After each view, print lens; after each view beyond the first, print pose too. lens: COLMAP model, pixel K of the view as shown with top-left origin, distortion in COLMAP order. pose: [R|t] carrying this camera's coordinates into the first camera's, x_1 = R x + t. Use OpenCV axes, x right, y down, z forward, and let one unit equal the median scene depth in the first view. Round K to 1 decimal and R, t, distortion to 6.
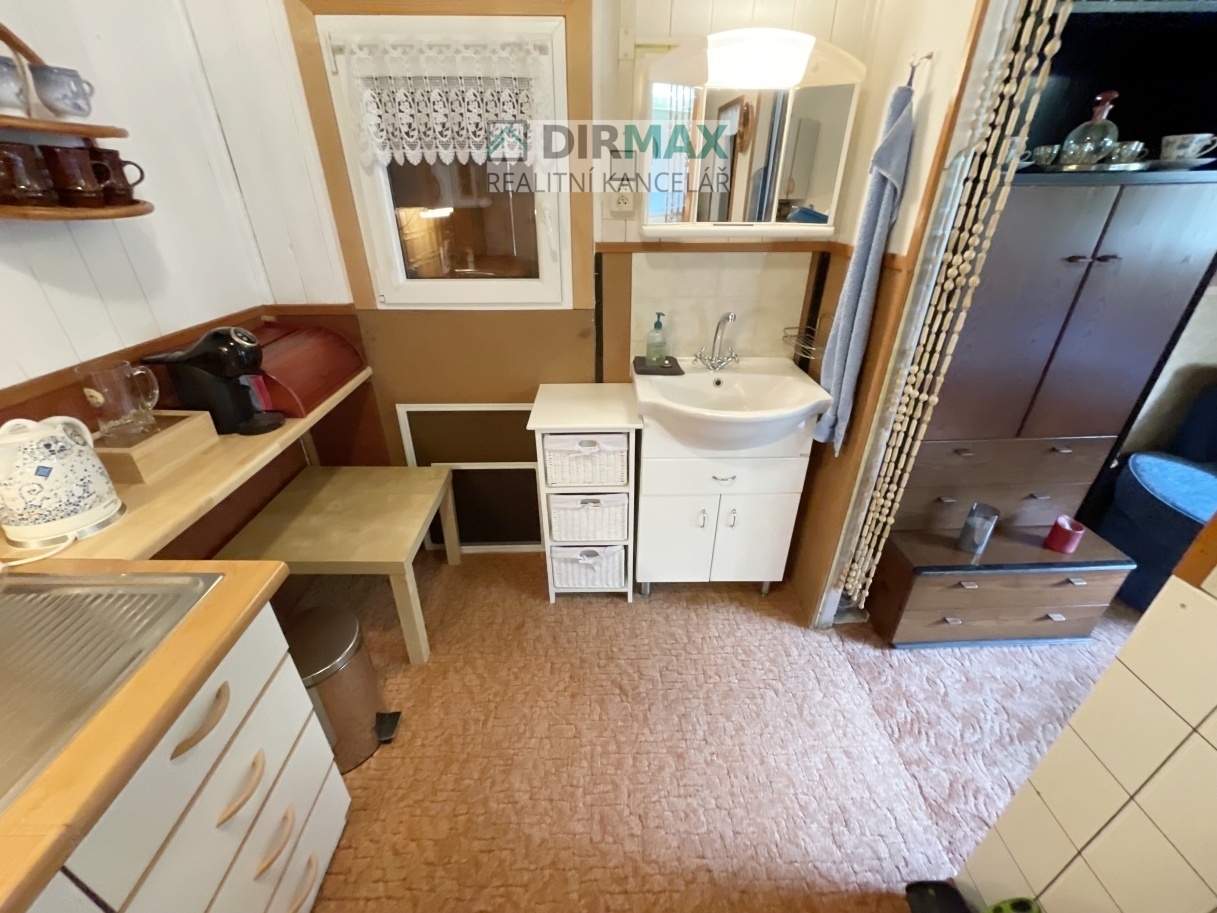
lens RADIAL K [[490.6, 0, 609.5], [0, 490.6, 453.1], [0, 0, 1]] dist [-0.002285, -0.000440]
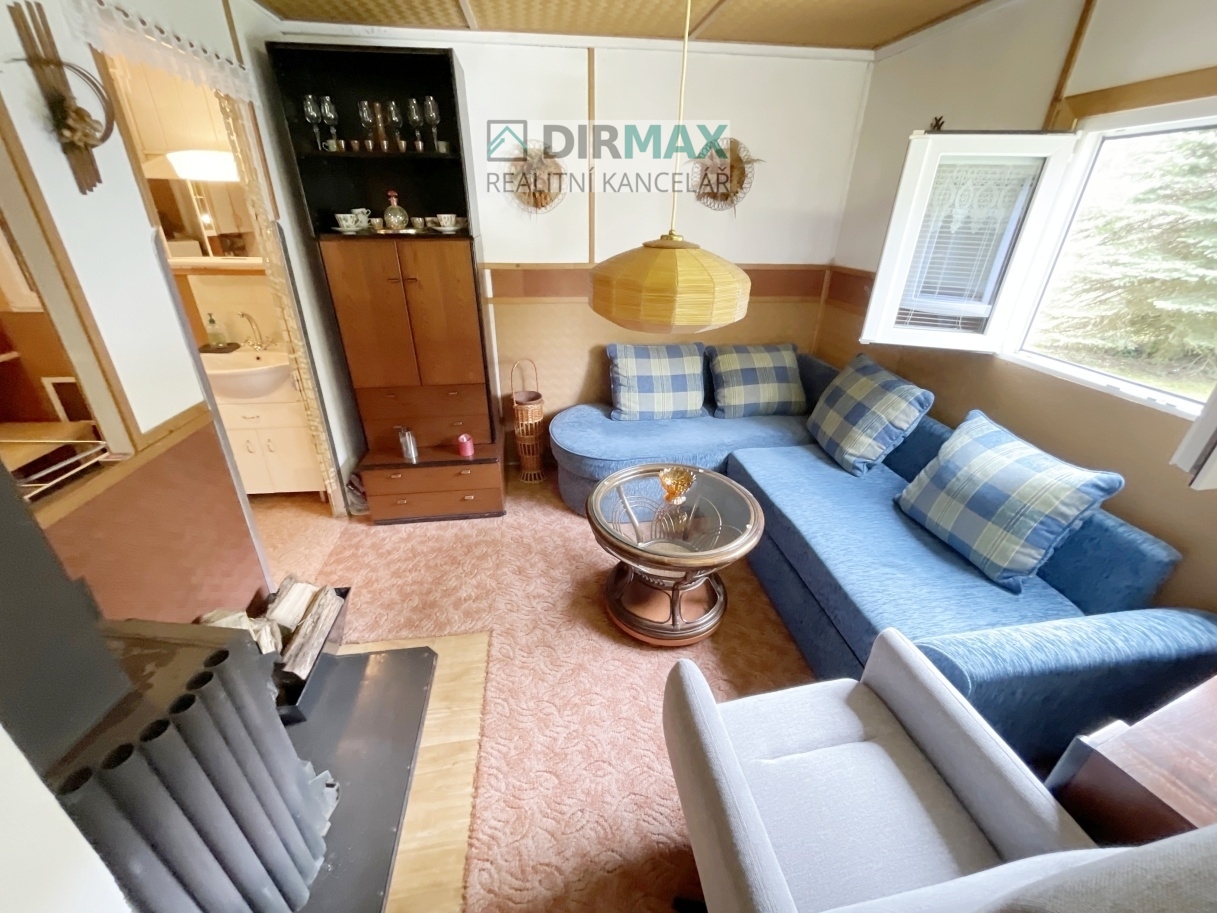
lens RADIAL K [[490.6, 0, 609.1], [0, 490.6, 455.3], [0, 0, 1]] dist [-0.002285, -0.000440]
pose [[0.993827, -0.030662, 0.106623, 1.244278], [0.034256, 0.998900, -0.032035, 0.270568], [-0.105523, 0.035490, 0.993783, -0.696716]]
